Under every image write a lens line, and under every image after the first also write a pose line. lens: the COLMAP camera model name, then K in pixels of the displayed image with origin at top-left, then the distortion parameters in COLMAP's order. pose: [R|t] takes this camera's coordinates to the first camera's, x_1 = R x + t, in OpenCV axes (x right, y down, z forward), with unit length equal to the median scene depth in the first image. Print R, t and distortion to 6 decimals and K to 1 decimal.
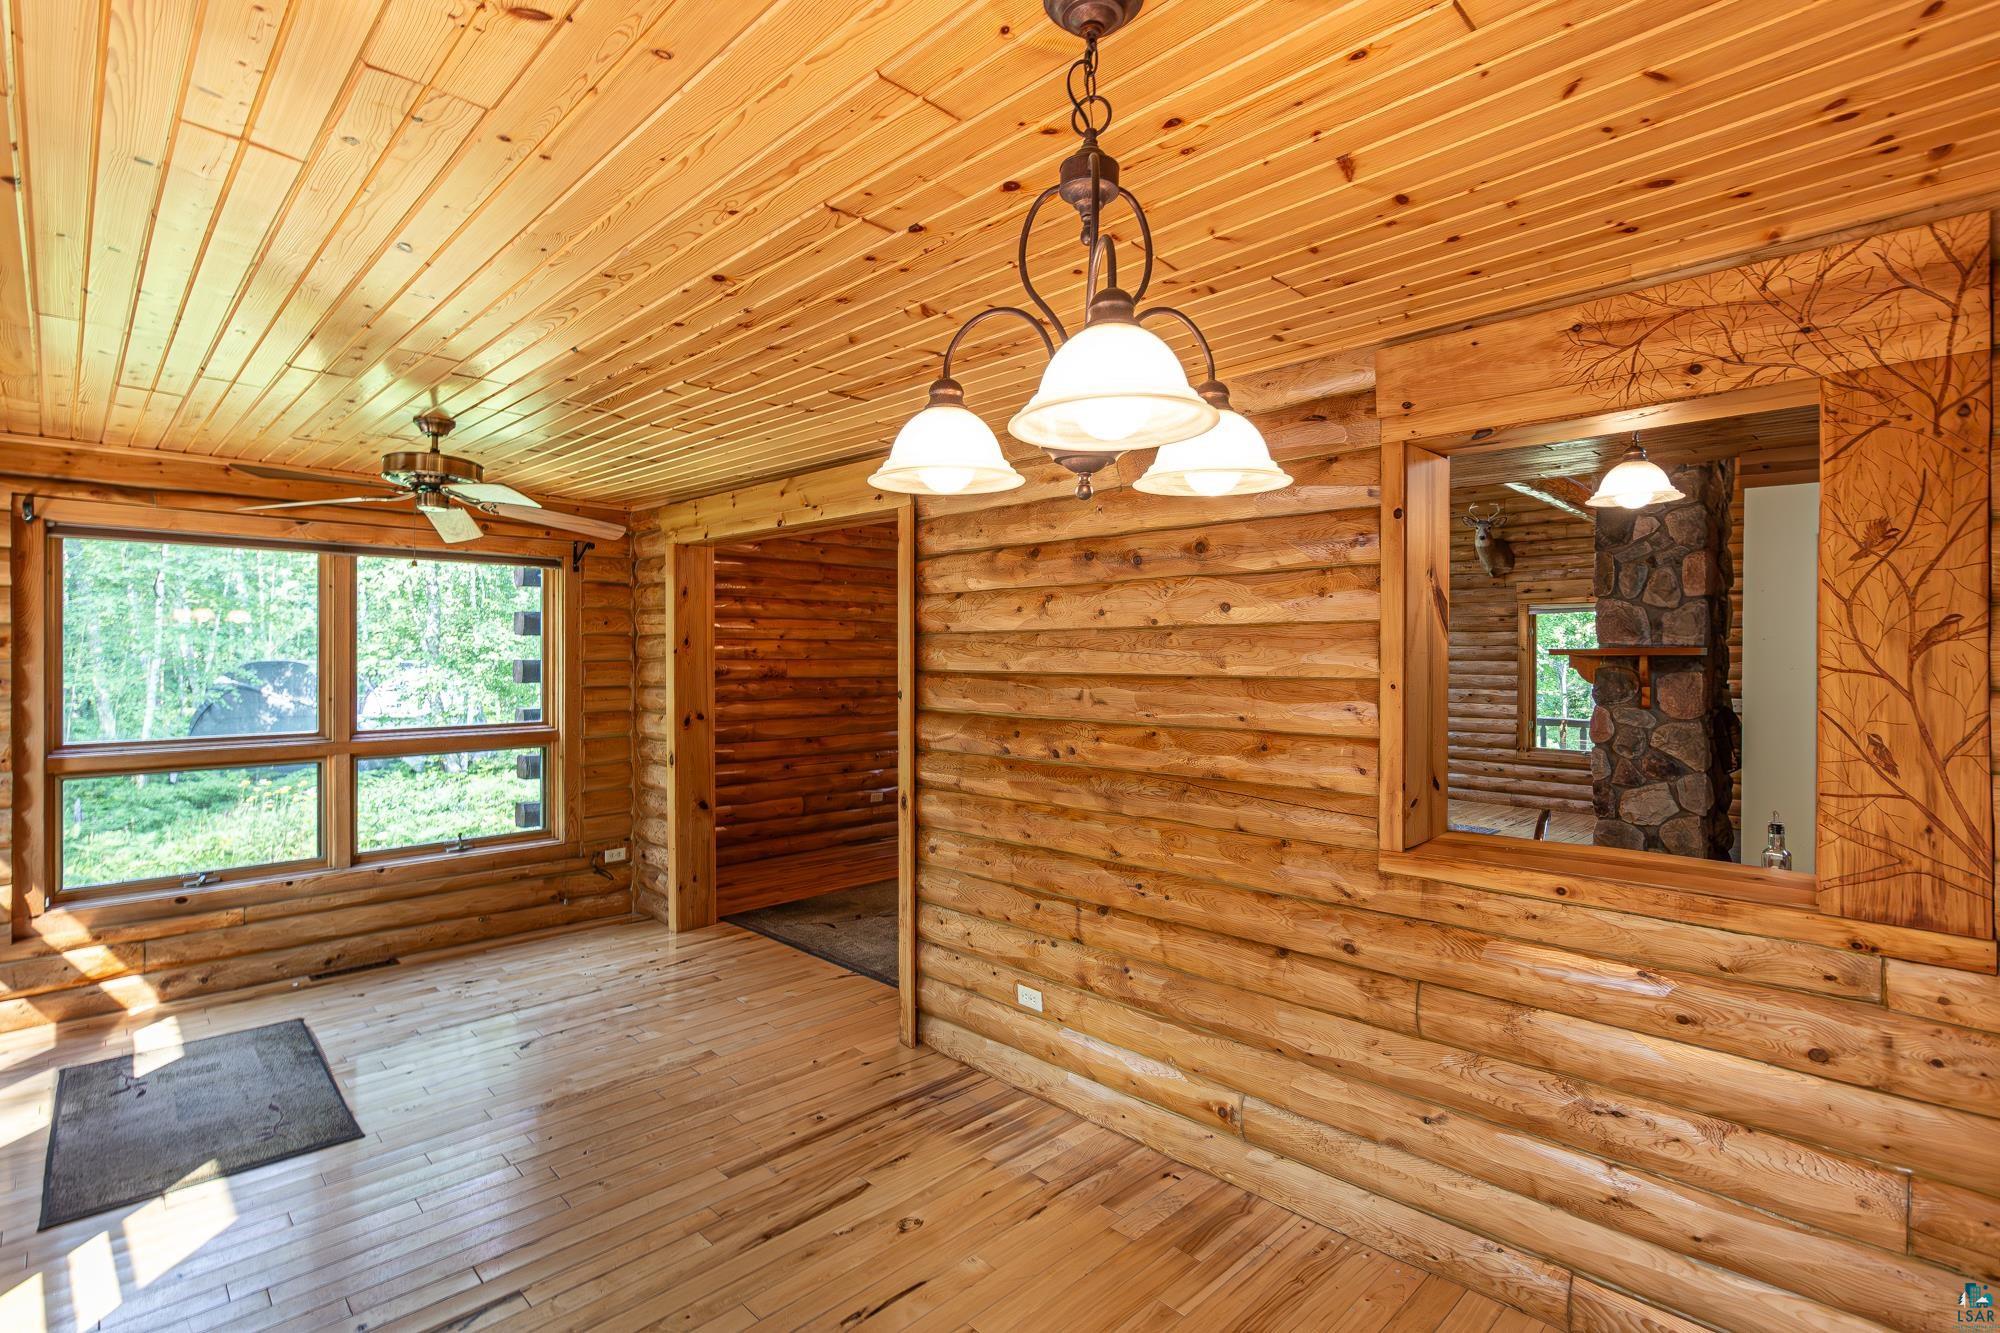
lens RADIAL K [[948.6, 0, 1011.8], [0, 948.6, 657.7], [0, 0, 1]] dist [0.004761, 0.000179]
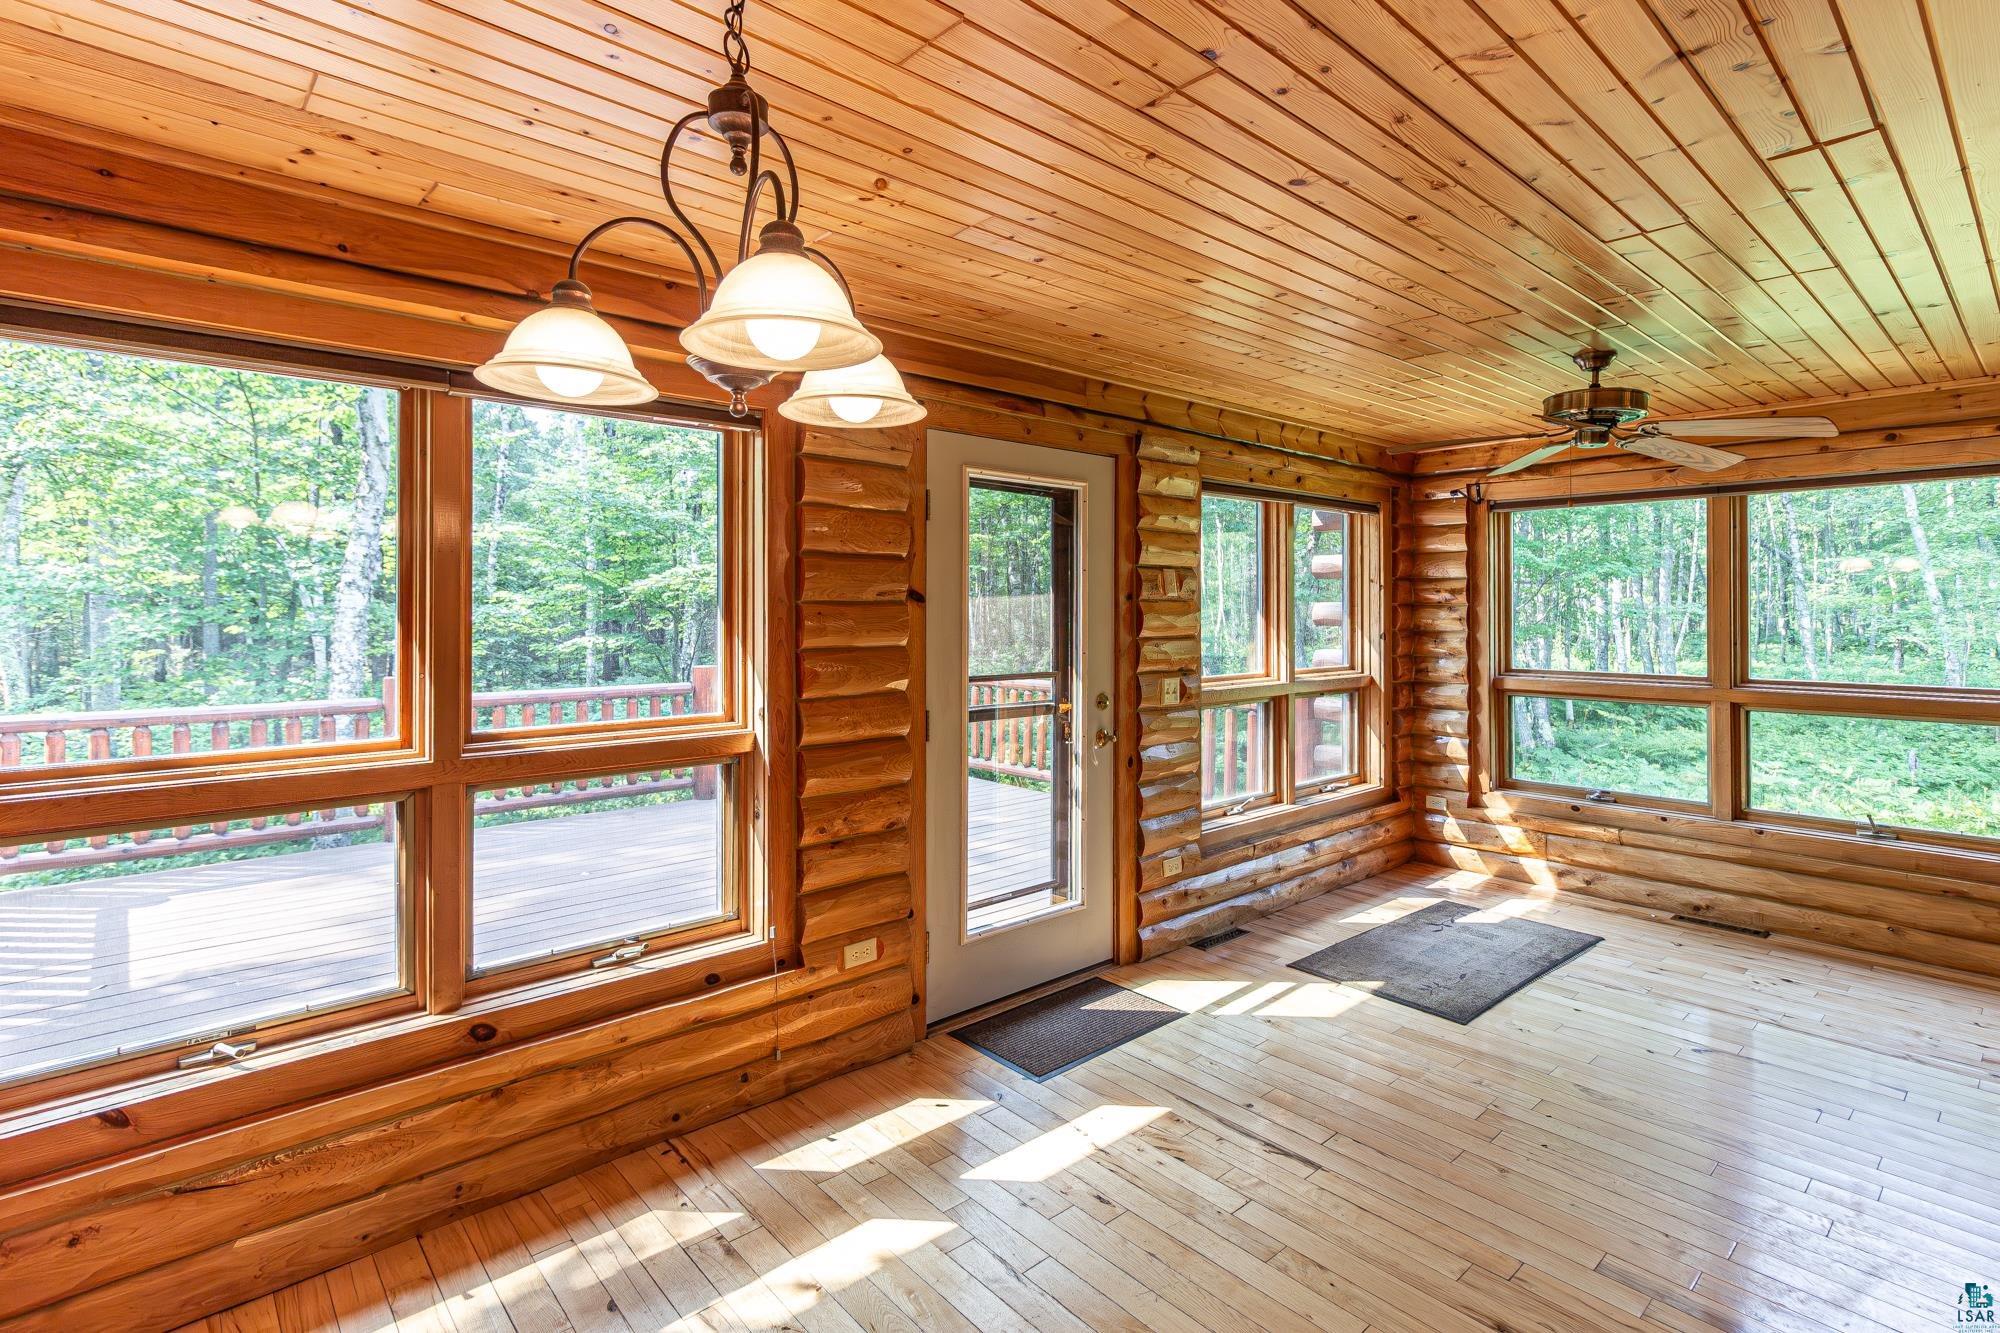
lens RADIAL K [[948.6, 0, 1052.8], [0, 948.6, 604.7], [0, 0, 1]] dist [0.004761, 0.000179]
pose [[-0.031335, -0.007585, -0.999480, 0.351874], [-0.003119, 0.999967, -0.007491, 0.015426], [0.999504, 0.002882, -0.031357, 0.428748]]
